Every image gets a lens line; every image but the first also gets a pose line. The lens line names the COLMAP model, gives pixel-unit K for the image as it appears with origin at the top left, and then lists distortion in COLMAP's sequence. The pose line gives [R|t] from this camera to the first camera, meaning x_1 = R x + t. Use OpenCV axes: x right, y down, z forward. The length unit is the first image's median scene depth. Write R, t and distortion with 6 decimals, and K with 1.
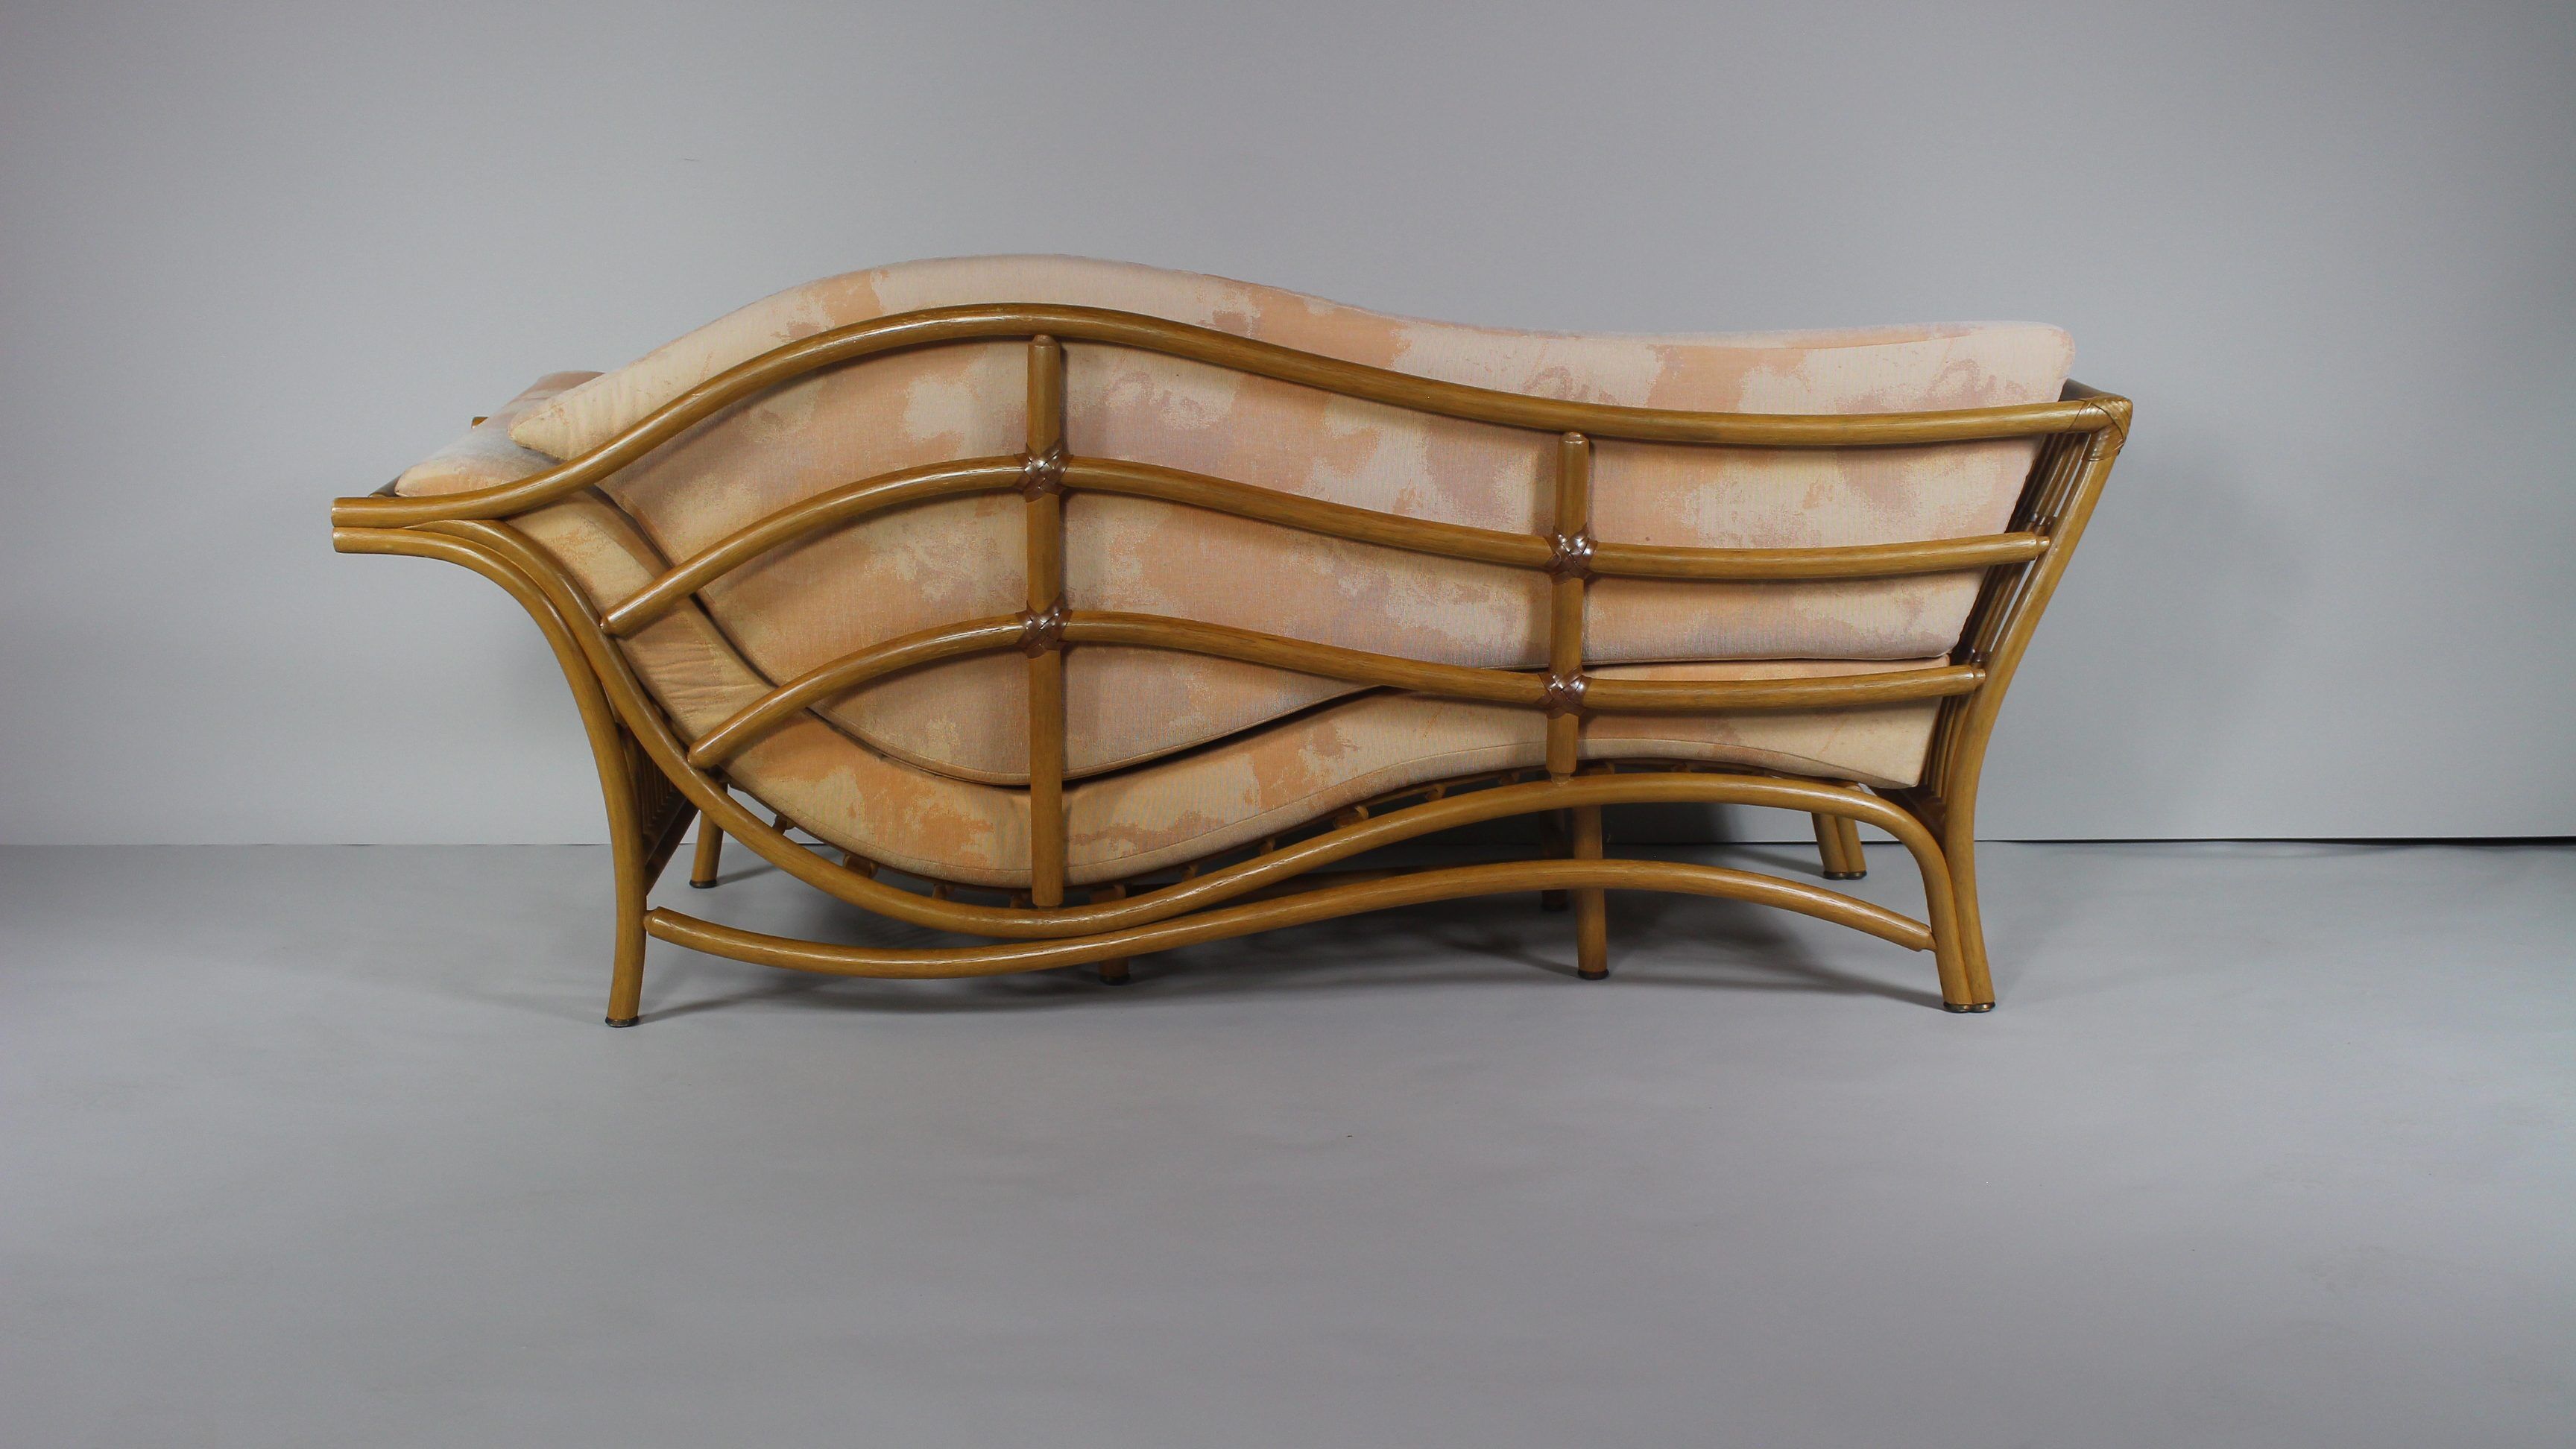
lens RADIAL K [[2814.6, 0, 1287.7], [0, 2814.6, 719.0], [0, 0, 1]] dist [-0.105863, 0.000000]
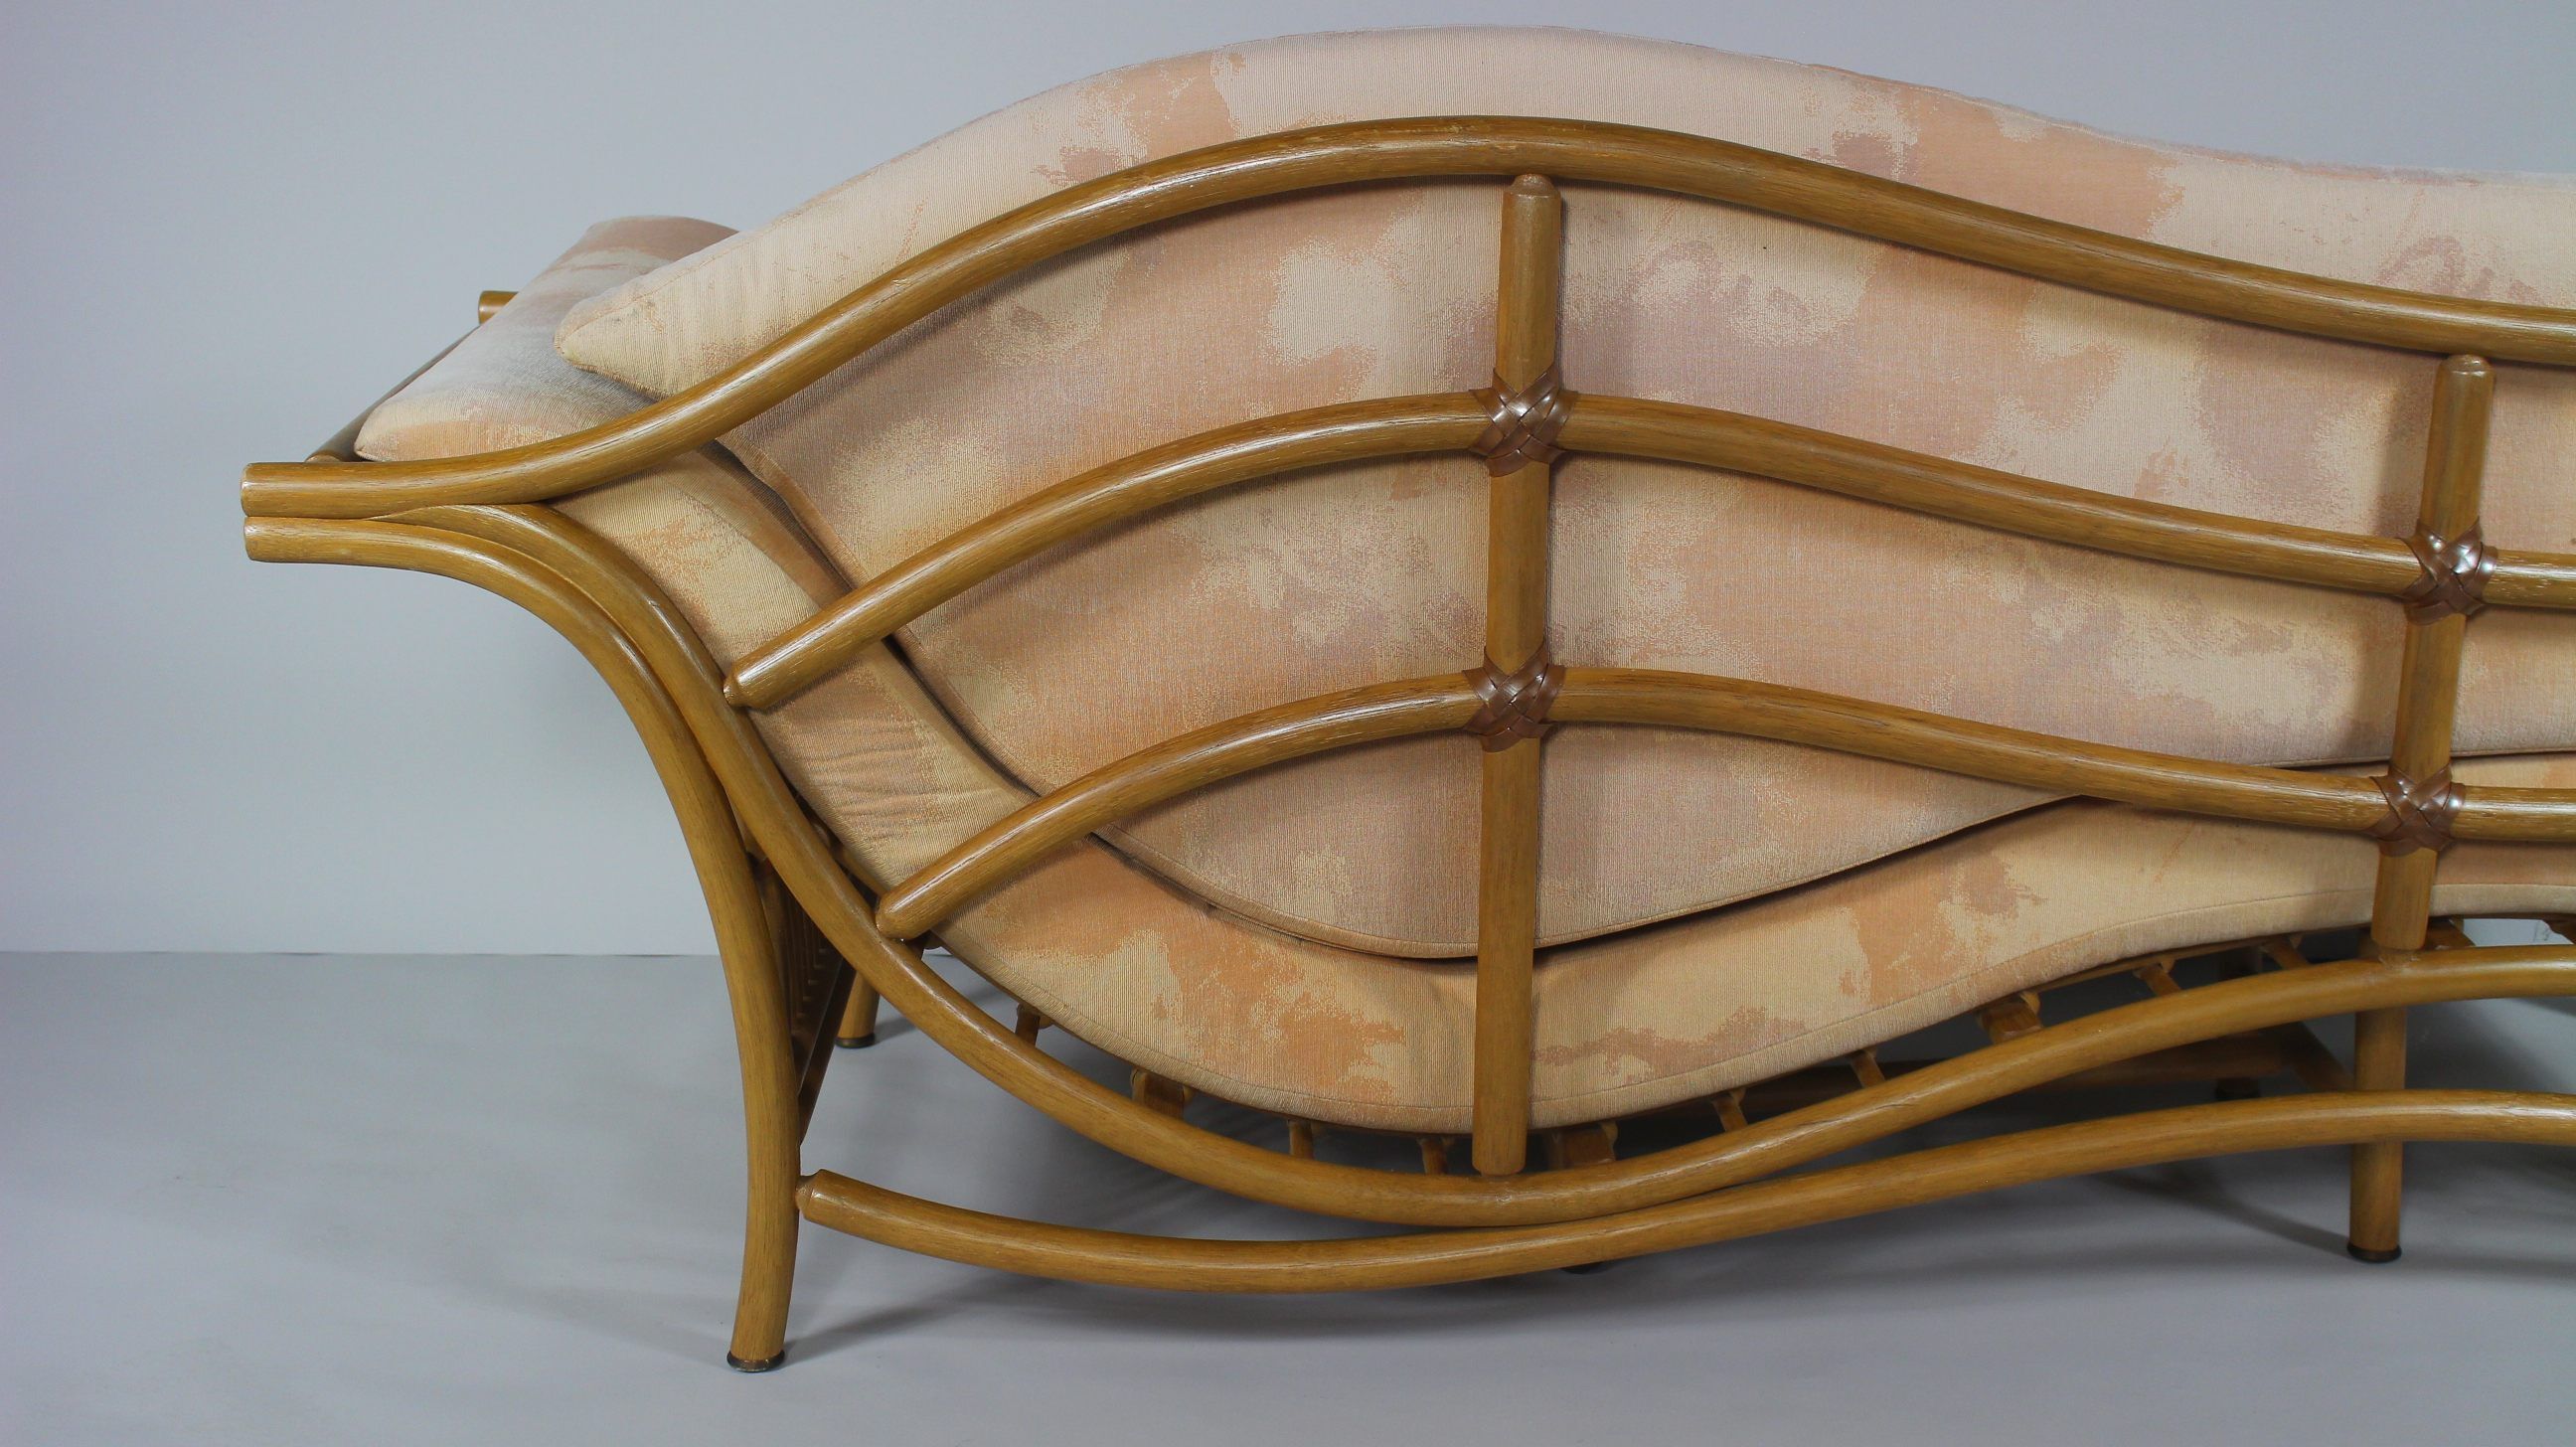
lens RADIAL K [[3253.2, 0, 1281.6], [0, 3253.2, 723.9], [0, 0, 1]] dist [-0.081859, 0.000000]
pose [[0.999526, 0.006288, -0.030153, -0.112854], [-0.004779, 0.998745, 0.049856, -0.059116], [0.030429, -0.049688, 0.998301, 0.348943]]
